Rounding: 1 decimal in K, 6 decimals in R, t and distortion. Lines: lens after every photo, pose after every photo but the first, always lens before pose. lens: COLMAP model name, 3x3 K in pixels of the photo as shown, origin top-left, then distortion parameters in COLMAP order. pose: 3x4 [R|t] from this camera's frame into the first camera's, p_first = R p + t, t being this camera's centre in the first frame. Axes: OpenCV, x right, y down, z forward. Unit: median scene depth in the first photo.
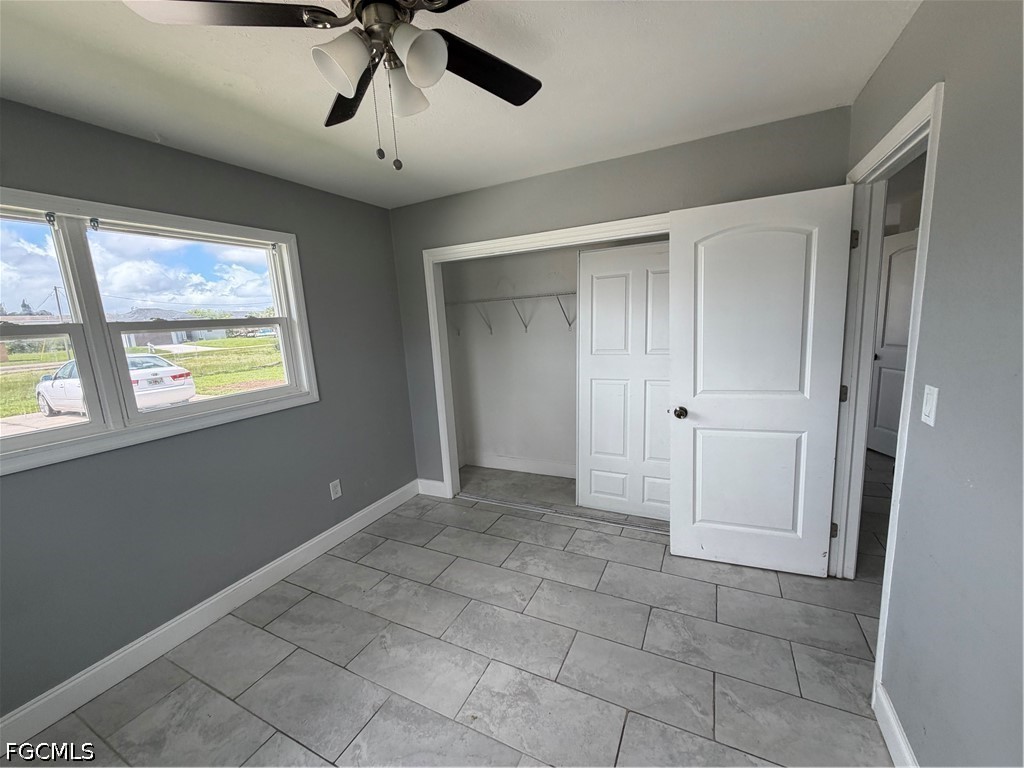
lens RADIAL K [[405.0, 0, 513.8], [0, 405.0, 387.4], [0, 0, 1]] dist [-0.000901, -0.000354]
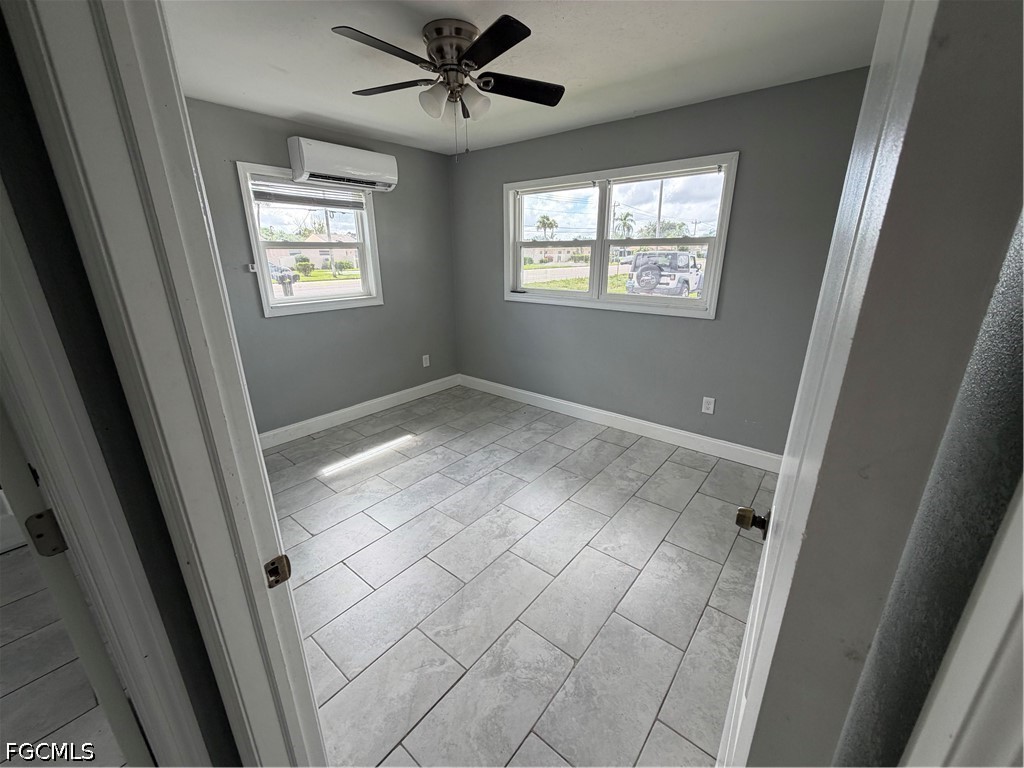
lens RADIAL K [[406.3, 0, 512.0], [0, 406.3, 384.0], [0, 0, 1]] dist [-0.000373, -0.000075]
pose [[-0.225721, 0.356922, -0.906453, 0.956360], [-0.149372, 0.906784, 0.394248, -0.221040], [0.962672, 0.224389, -0.151366, 0.979453]]
